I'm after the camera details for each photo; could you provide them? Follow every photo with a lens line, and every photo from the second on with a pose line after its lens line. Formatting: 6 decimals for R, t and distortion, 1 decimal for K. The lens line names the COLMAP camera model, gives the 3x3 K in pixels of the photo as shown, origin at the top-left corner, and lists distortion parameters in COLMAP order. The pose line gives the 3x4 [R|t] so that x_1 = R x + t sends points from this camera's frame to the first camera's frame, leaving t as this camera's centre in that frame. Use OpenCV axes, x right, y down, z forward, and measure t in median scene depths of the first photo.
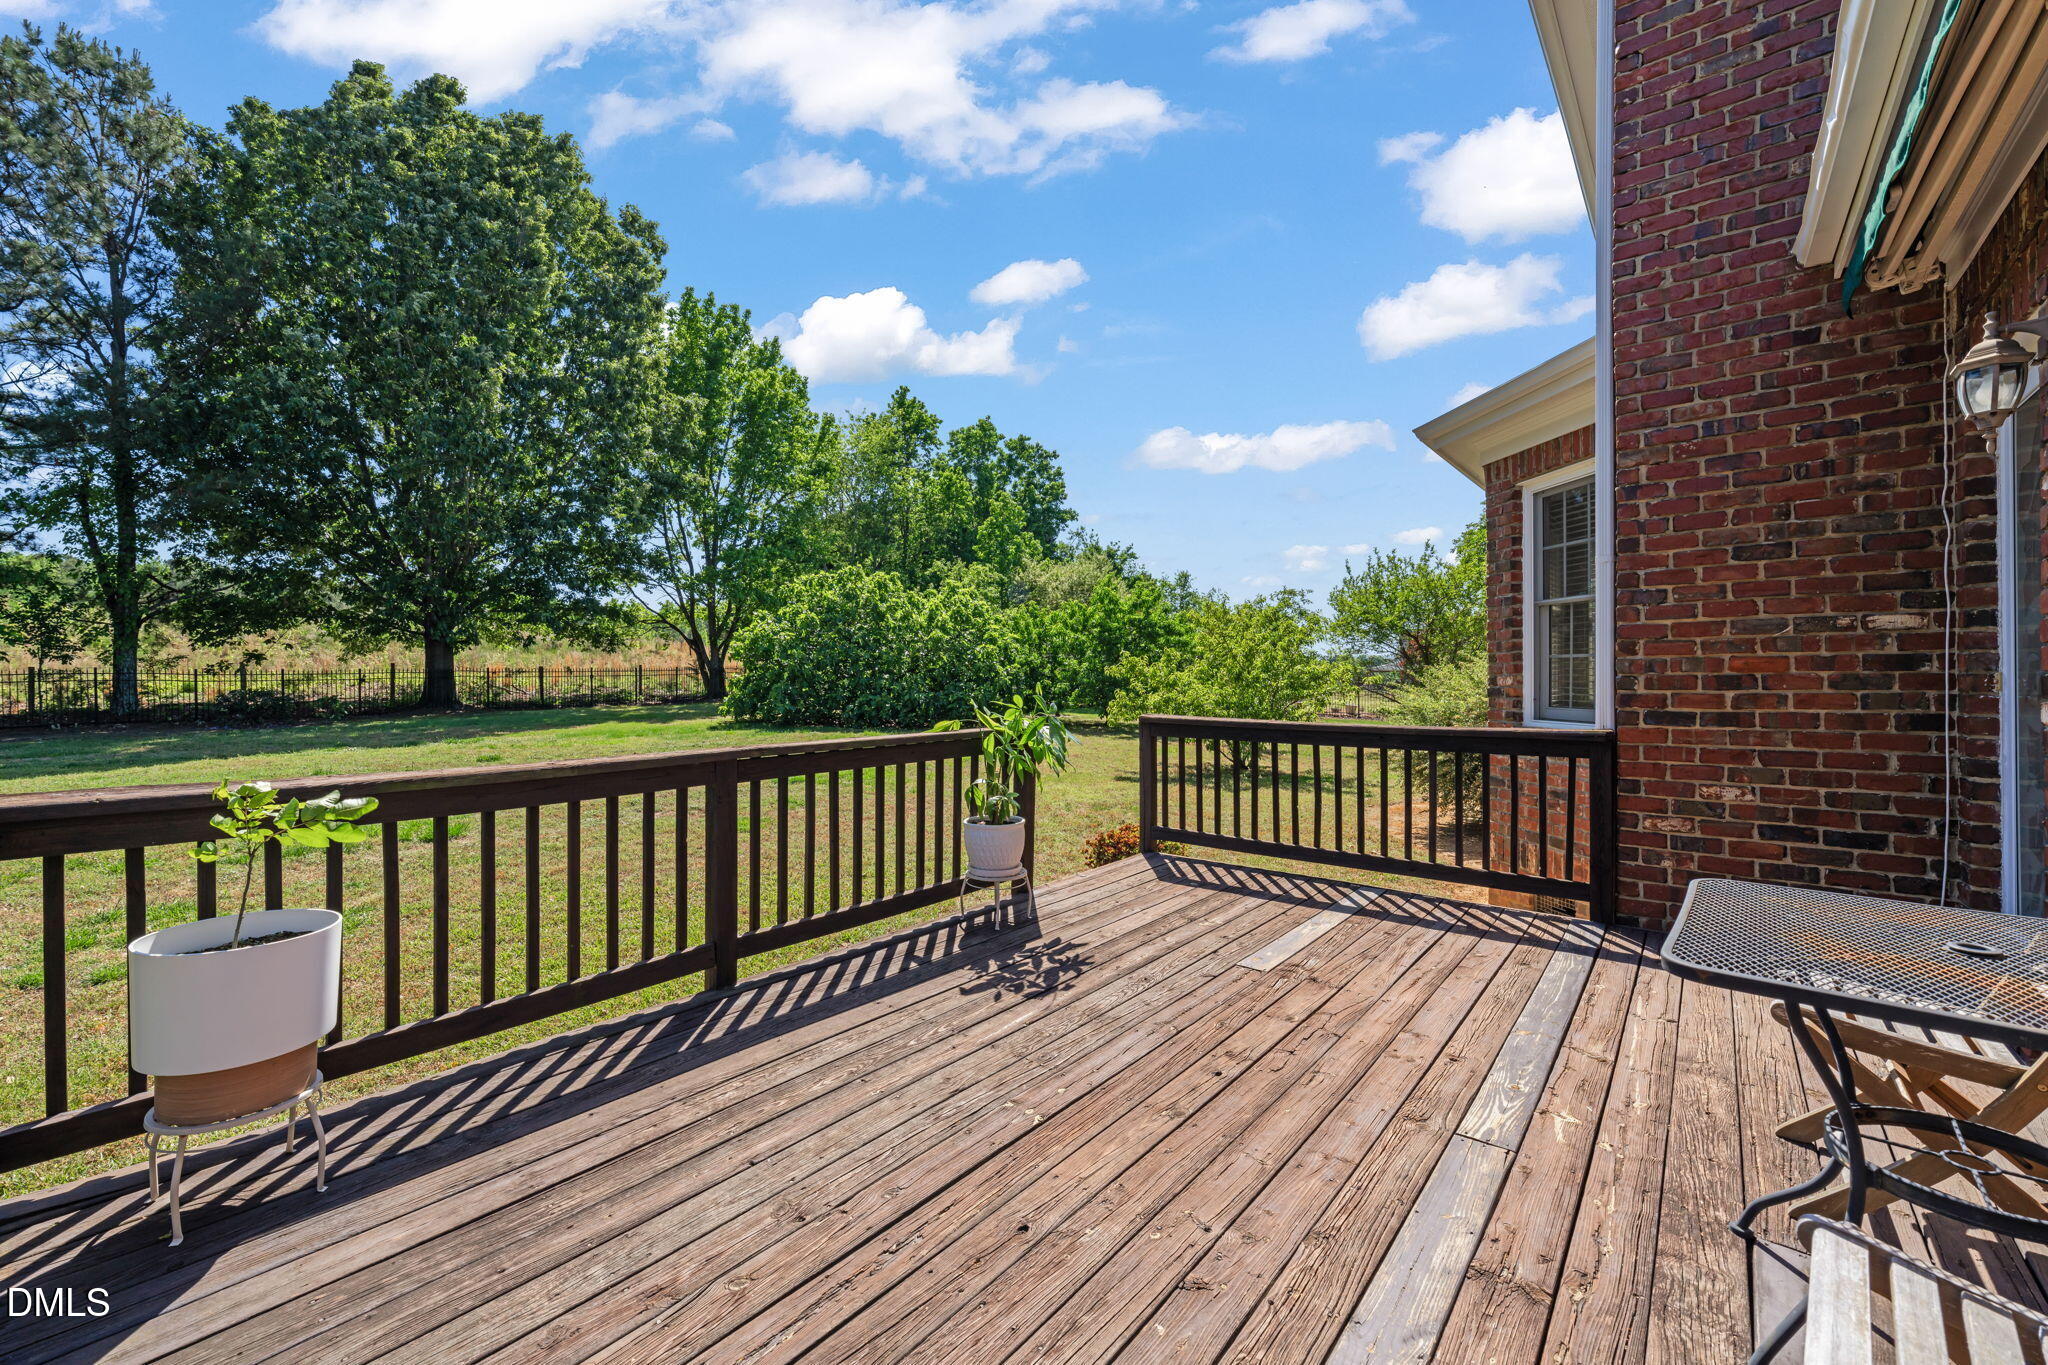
lens RADIAL K [[837.6, 0, 1013.5], [0, 837.6, 665.2], [0, 0, 1]] dist [-0.000334, 0.000268]
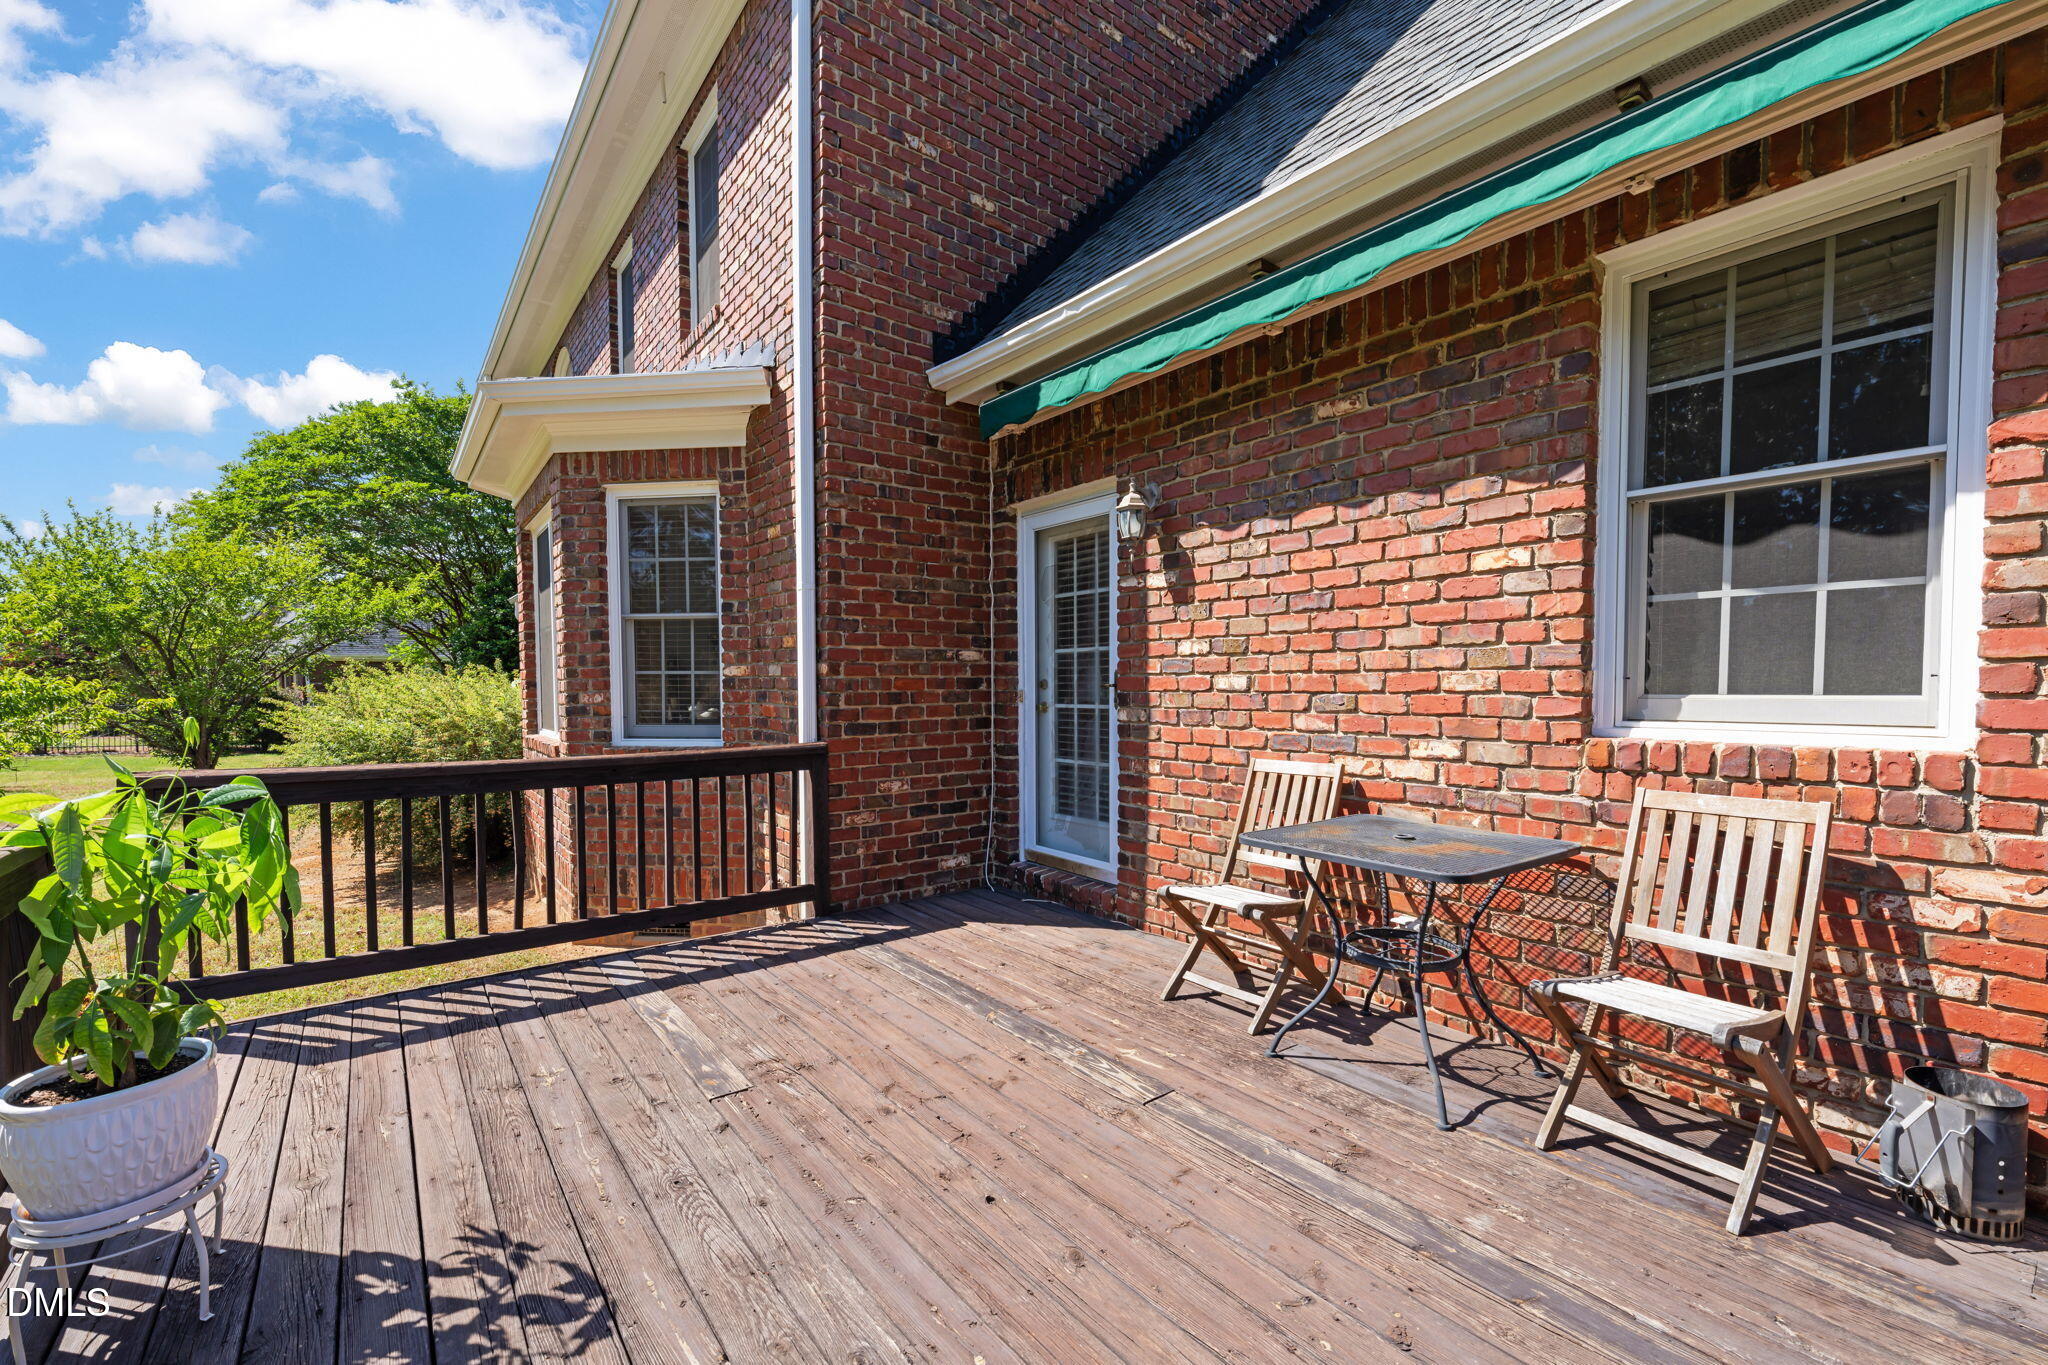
lens RADIAL K [[844.3, 0, 1019.2], [0, 844.3, 714.9], [0, 0, 1]] dist [-0.001308, -0.000041]
pose [[0.204780, -0.032355, 0.978273, -0.332876], [-0.011345, 0.999308, 0.035426, -0.001545], [-0.978742, -0.018353, 0.204271, 0.525998]]
